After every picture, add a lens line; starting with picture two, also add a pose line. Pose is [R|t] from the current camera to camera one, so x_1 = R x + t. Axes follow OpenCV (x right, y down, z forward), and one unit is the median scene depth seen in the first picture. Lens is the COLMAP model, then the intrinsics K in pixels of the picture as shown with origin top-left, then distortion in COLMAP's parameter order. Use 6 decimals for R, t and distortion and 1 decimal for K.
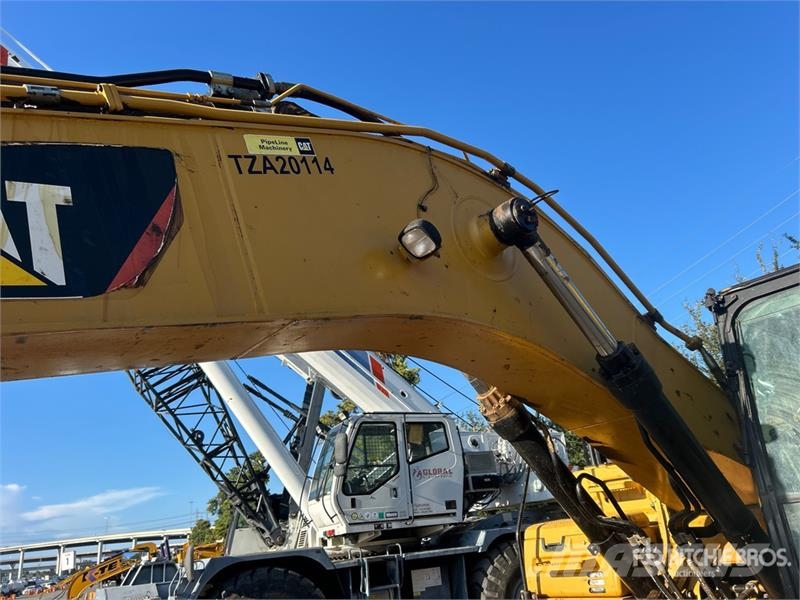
lens RADIAL K [[600.7, 0, 414.0], [0, 600.7, 297.9], [0, 0, 1]] dist [0.035898, -0.069904]
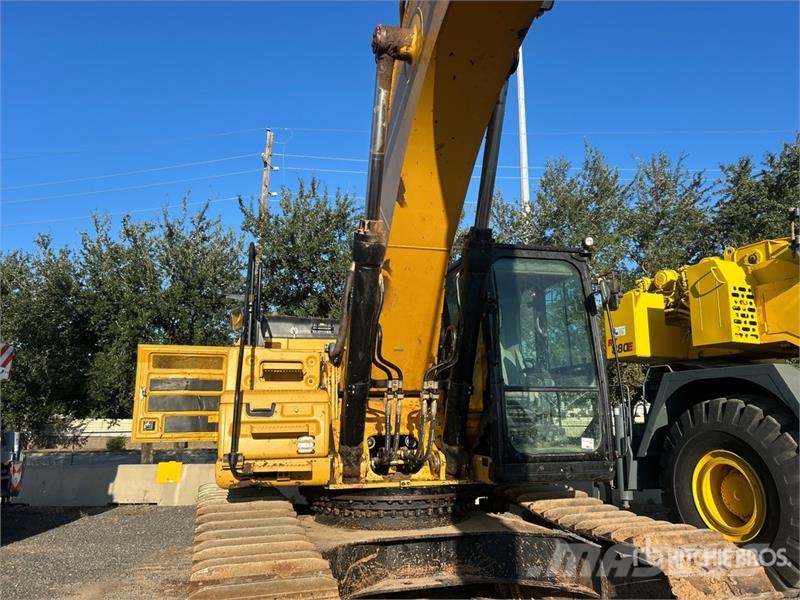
lens RADIAL K [[595.8, 0, 409.0], [0, 595.8, 300.8], [0, 0, 1]] dist [0.044654, -0.046316]
pose [[0.422428, 0.264441, 0.866963, -0.290306], [-0.365006, 0.925140, -0.104337, 0.127910], [-0.829654, -0.272371, 0.487328, 0.180830]]
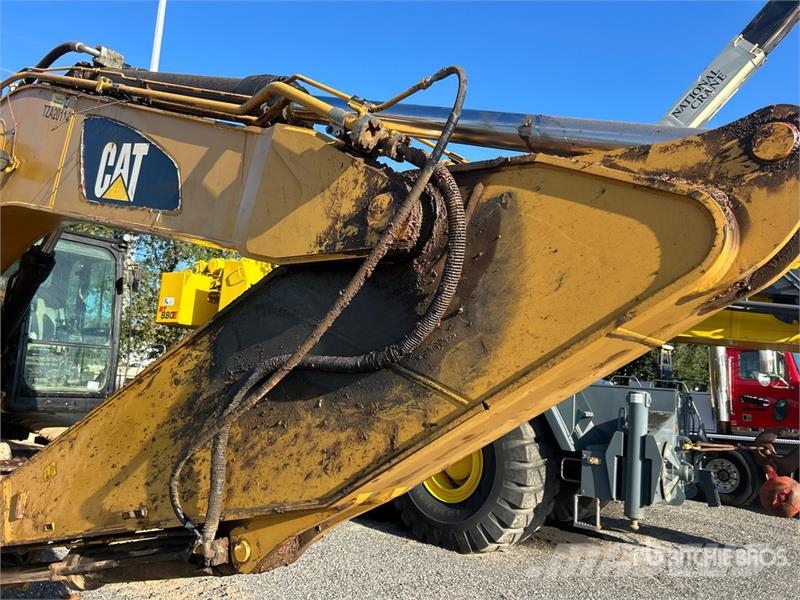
lens RADIAL K [[595.8, 0, 409.0], [0, 595.8, 300.8], [0, 0, 1]] dist [0.044654, -0.046316]
pose [[-0.208912, 0.217731, 0.953388, -0.521707], [-0.399903, 0.870642, -0.286463, 0.098491], [-0.892431, -0.441108, -0.094817, 0.049713]]
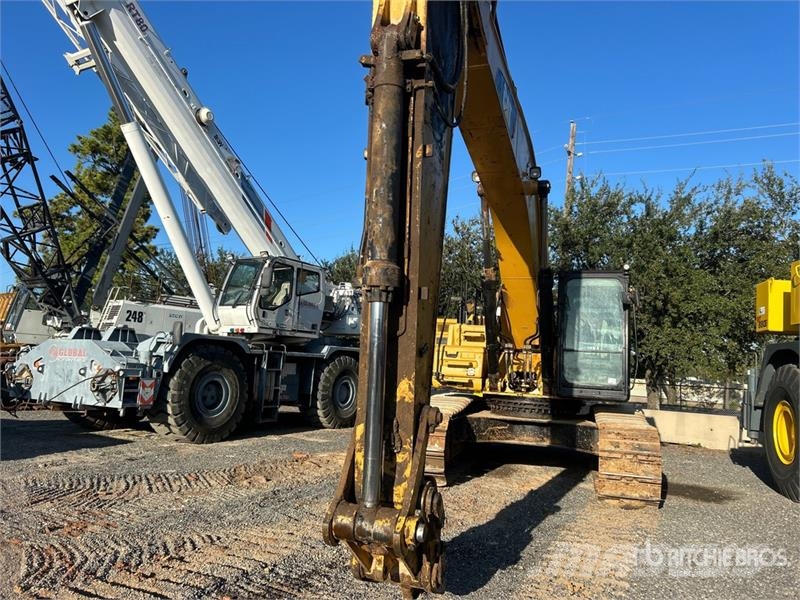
lens RADIAL K [[600.7, 0, 414.0], [0, 600.7, 297.9], [0, 0, 1]] dist [0.035898, -0.069904]
pose [[0.837350, 0.201217, 0.508288, -0.523114], [-0.321875, 0.933010, 0.160901, -0.046592], [-0.441862, -0.298335, 0.846022, -0.367688]]
